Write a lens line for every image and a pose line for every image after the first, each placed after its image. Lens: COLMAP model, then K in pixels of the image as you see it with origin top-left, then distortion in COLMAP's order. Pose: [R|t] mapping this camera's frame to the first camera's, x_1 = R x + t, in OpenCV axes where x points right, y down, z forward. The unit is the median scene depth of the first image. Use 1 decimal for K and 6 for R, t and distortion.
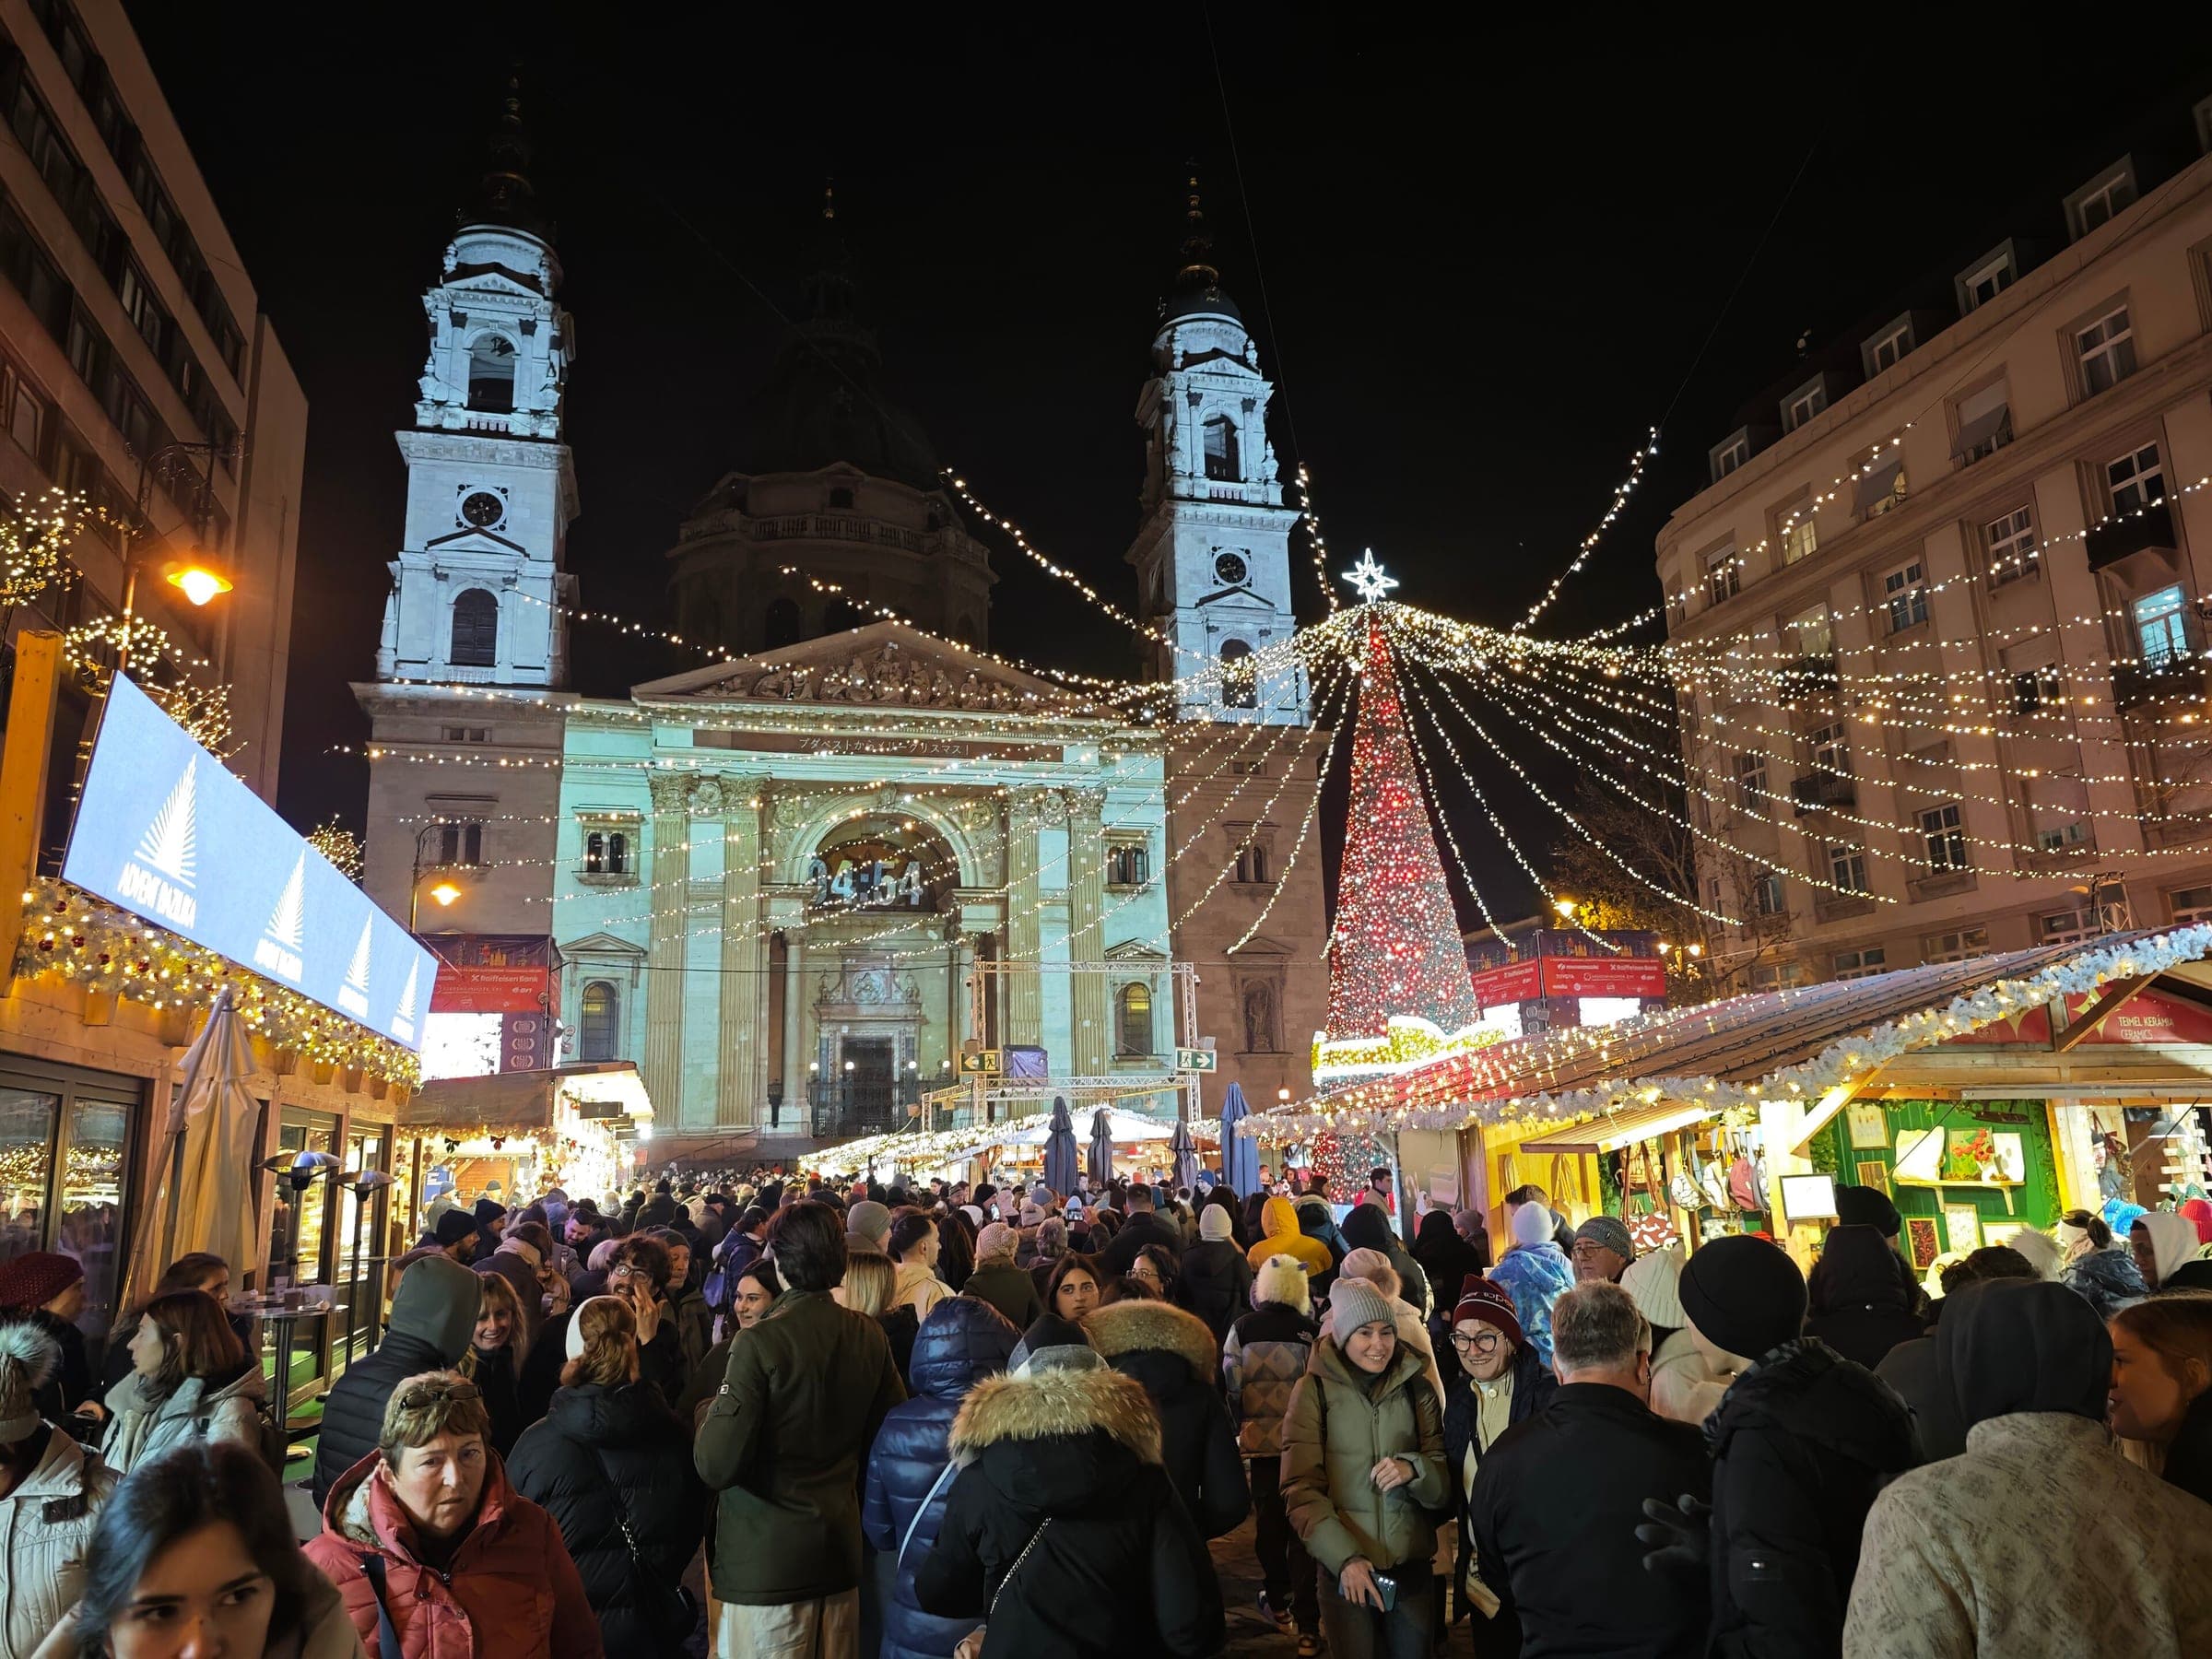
lens RADIAL K [[1516.7, 0, 1114.0], [0, 1516.7, 827.5], [0, 0, 1]] dist [0.033577, -0.002713]
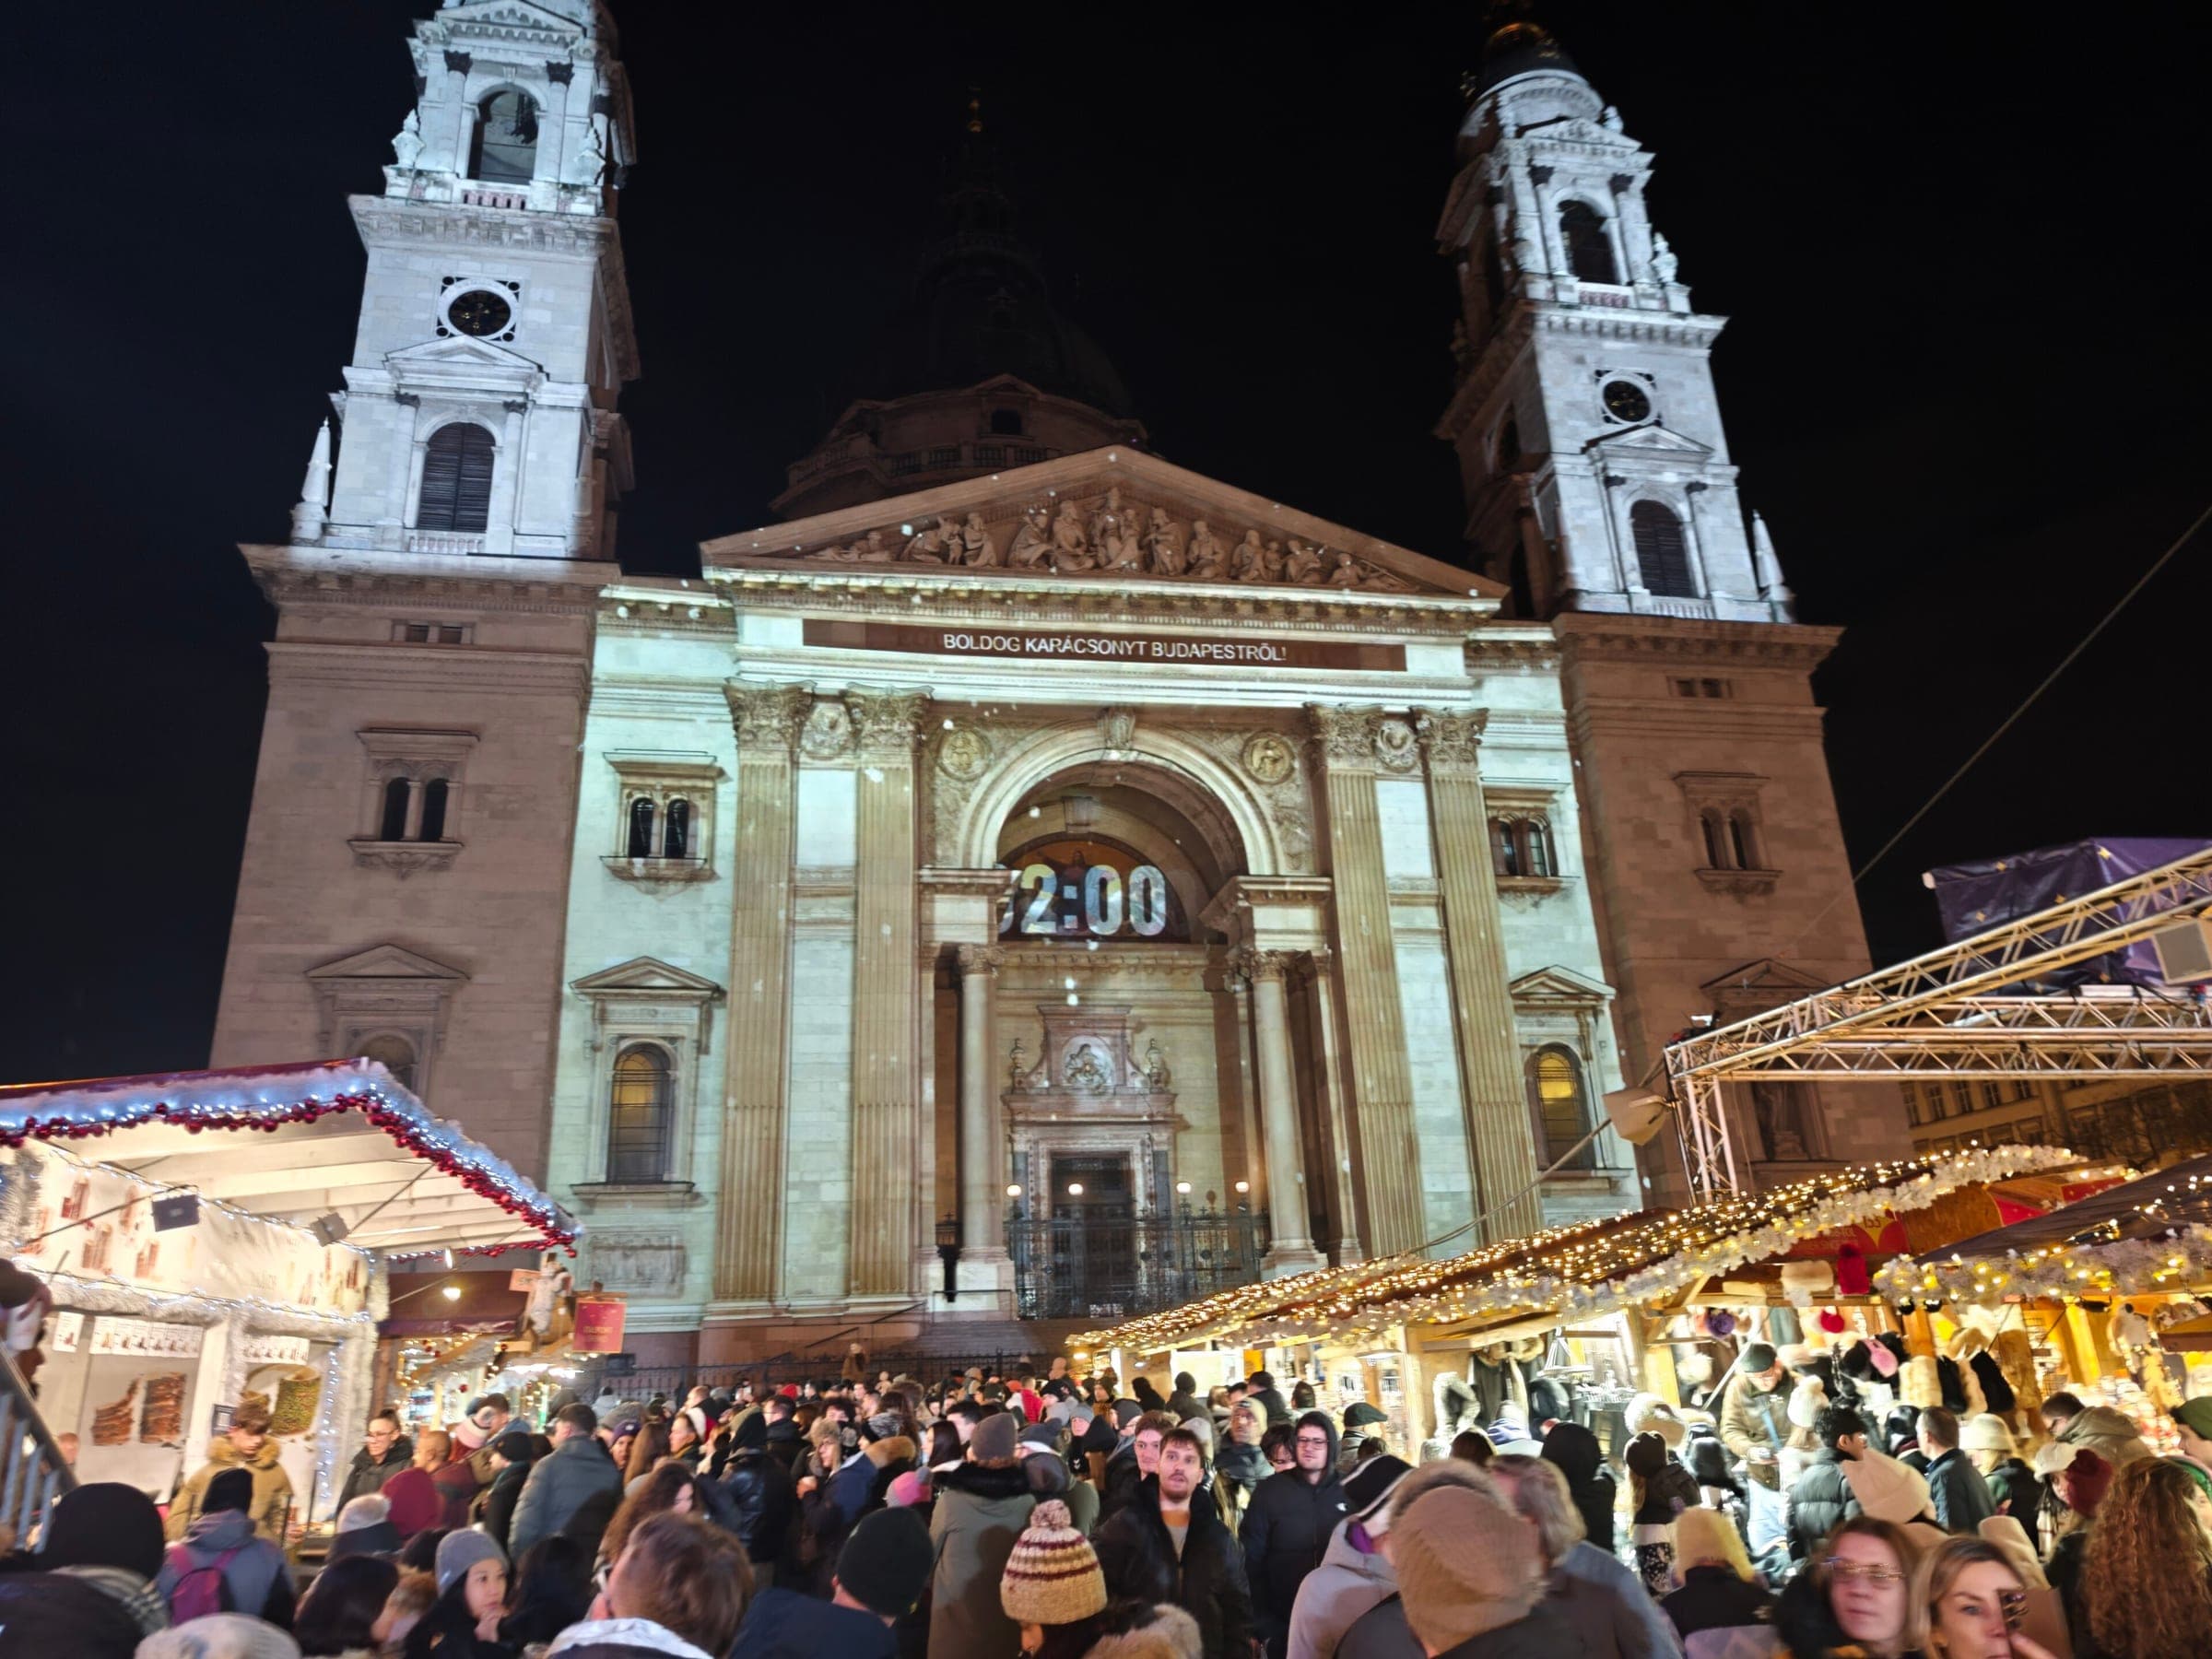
lens RADIAL K [[1516.7, 0, 1096.2], [0, 1516.7, 822.5], [0, 0, 1]] dist [0.033577, -0.002713]
pose [[0.995742, -0.039282, -0.083397, -0.111438], [0.027921, 0.990687, -0.133264, 0.095120], [0.087855, 0.130368, 0.987566, 0.417483]]
